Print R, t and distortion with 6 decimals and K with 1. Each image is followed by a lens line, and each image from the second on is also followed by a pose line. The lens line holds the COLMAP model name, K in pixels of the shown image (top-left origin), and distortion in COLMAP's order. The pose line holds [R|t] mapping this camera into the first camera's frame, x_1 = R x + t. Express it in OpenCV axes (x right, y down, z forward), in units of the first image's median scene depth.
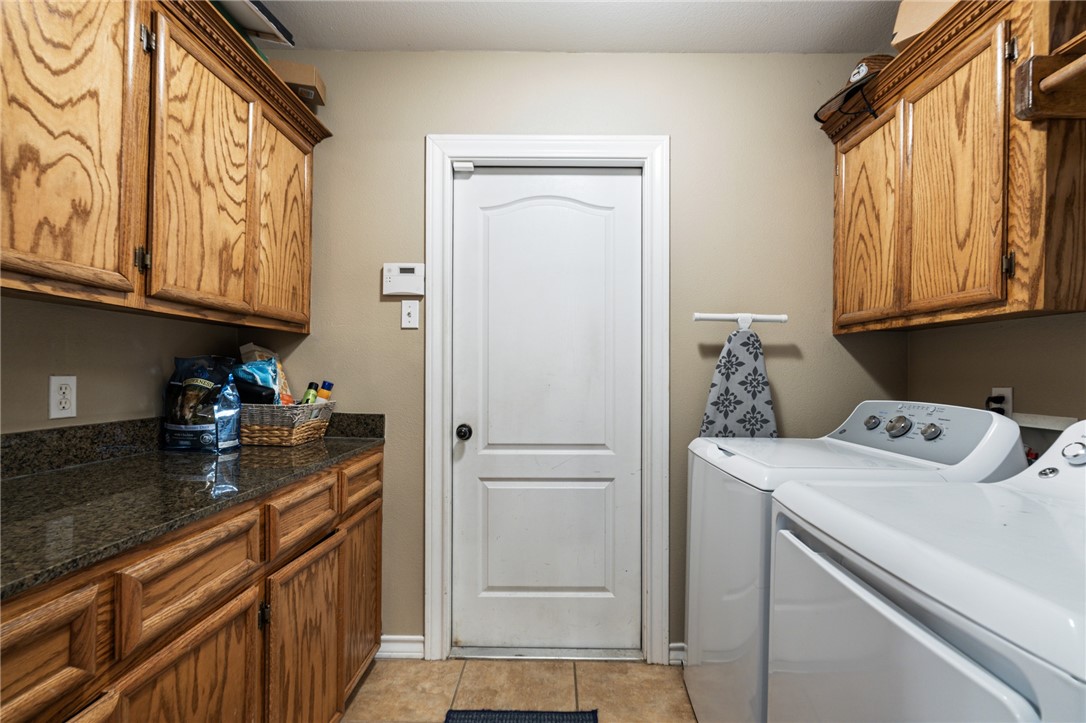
lens RADIAL K [[488.0, 0, 548.1], [0, 488.0, 371.7], [0, 0, 1]] dist [-0.002914, 0.000848]
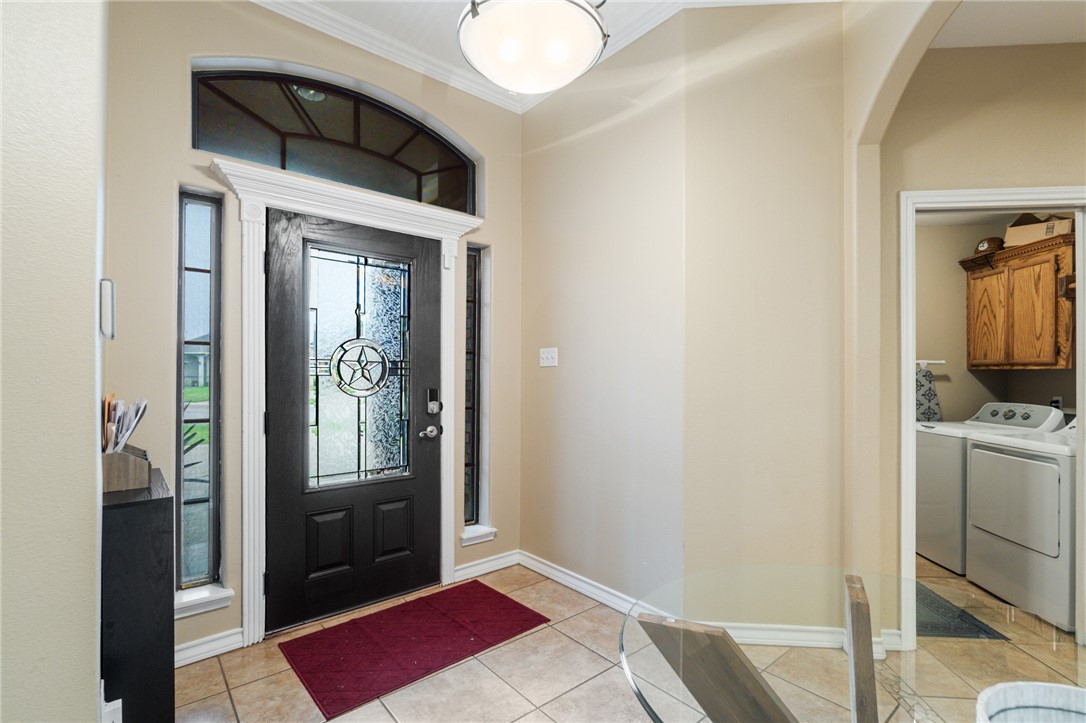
lens RADIAL K [[501.0, 0, 544.3], [0, 501.0, 373.9], [0, 0, 1]] dist [-0.001917, 0.000076]
pose [[0.997838, -0.014003, -0.064215, -1.220348], [0.013956, 0.999902, -0.001182, -0.097808], [0.064225, 0.000283, 0.997935, -1.385974]]
